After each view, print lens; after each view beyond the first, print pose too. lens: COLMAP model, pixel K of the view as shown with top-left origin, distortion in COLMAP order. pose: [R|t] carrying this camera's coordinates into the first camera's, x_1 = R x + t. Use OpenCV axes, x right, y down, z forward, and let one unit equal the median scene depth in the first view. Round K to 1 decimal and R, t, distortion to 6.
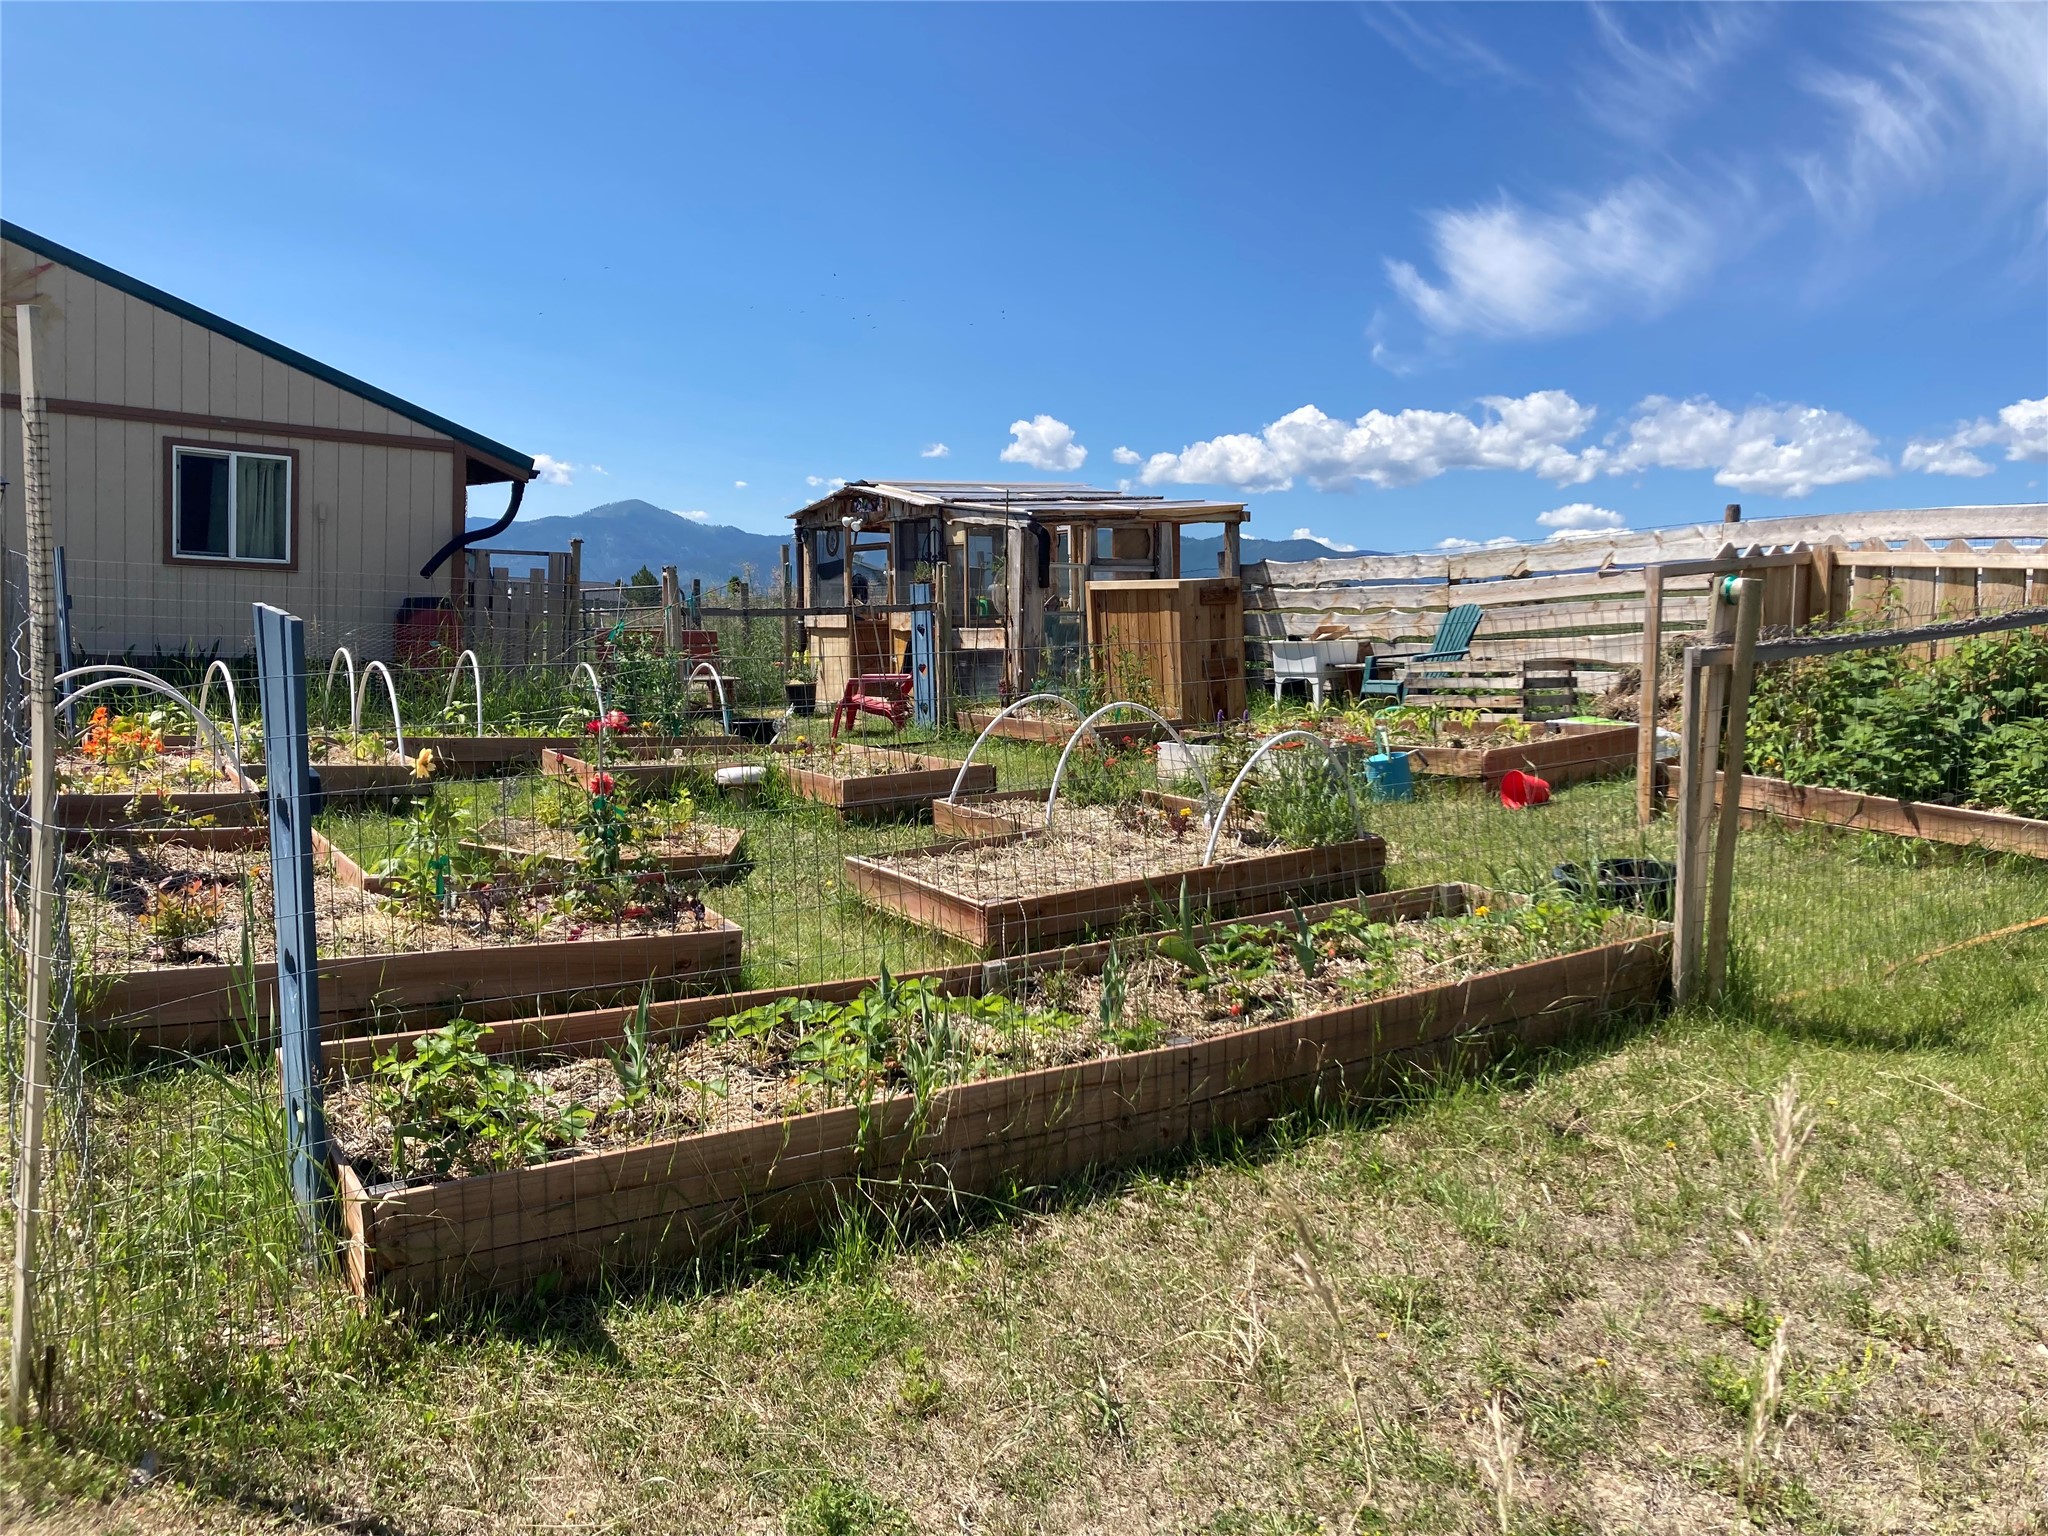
lens RADIAL K [[1668.0, 0, 1000.3], [0, 1668.0, 771.3], [0, 0, 1]] dist [0.057683, -0.074232]
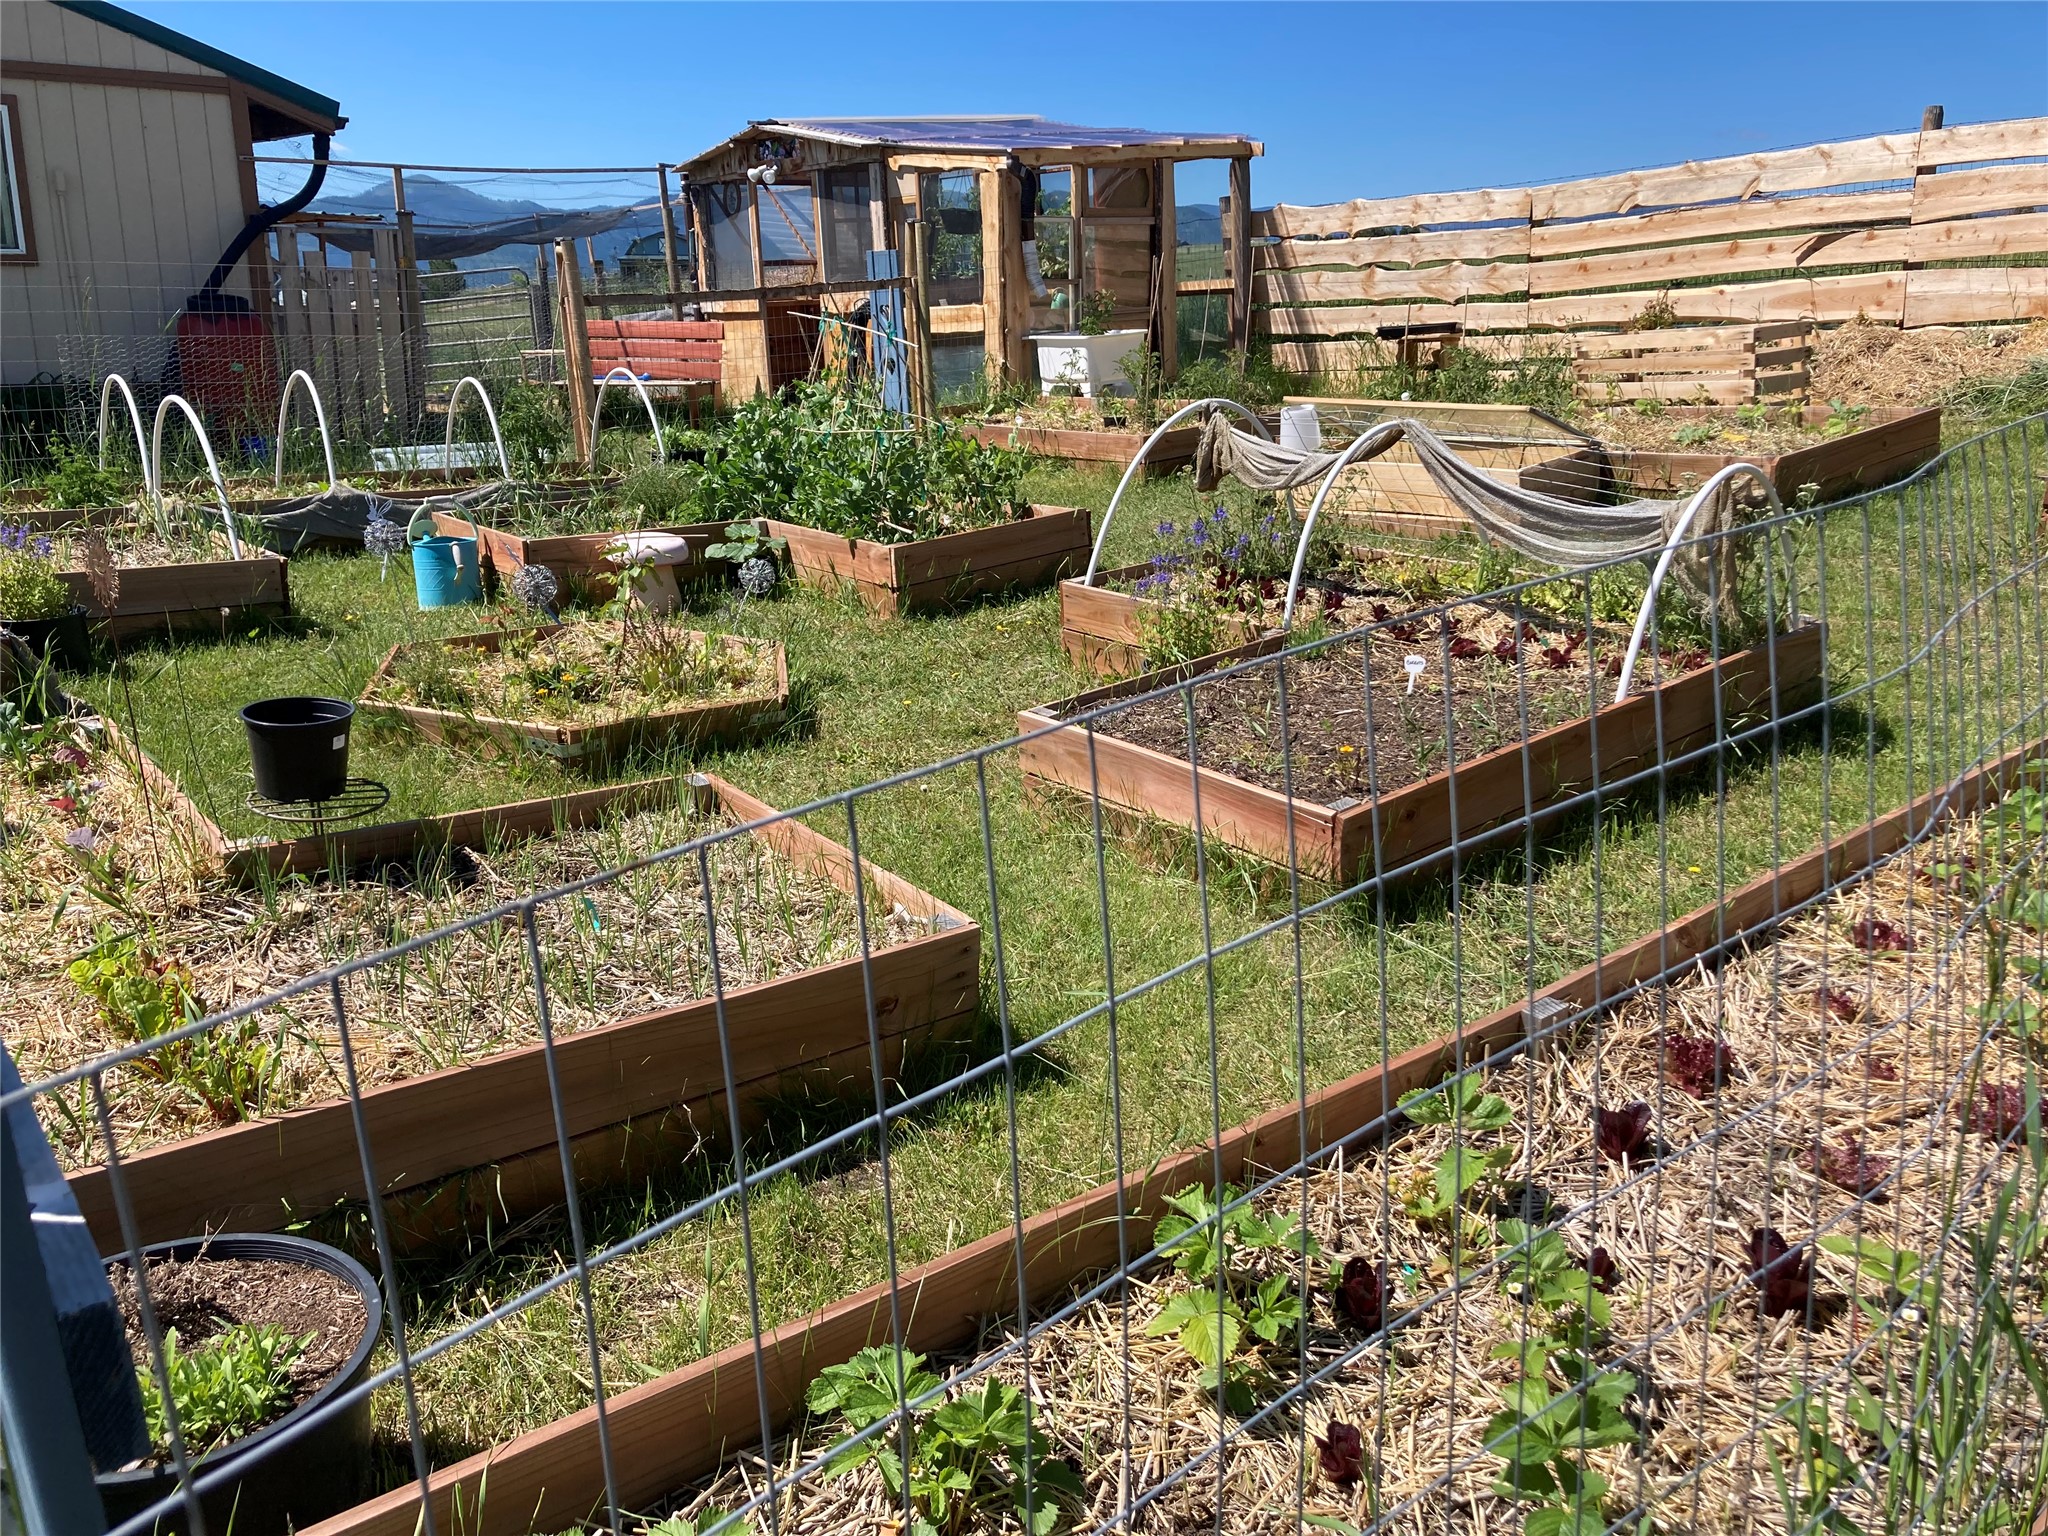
lens RADIAL K [[1668.0, 0, 1000.3], [0, 1668.0, 771.3], [0, 0, 1]] dist [0.057683, -0.074232]
pose [[0.994278, -0.064123, 0.085432, -0.065878], [0.046924, 0.980673, 0.189944, -0.018778], [-0.095961, -0.184849, 0.978071, 0.170498]]
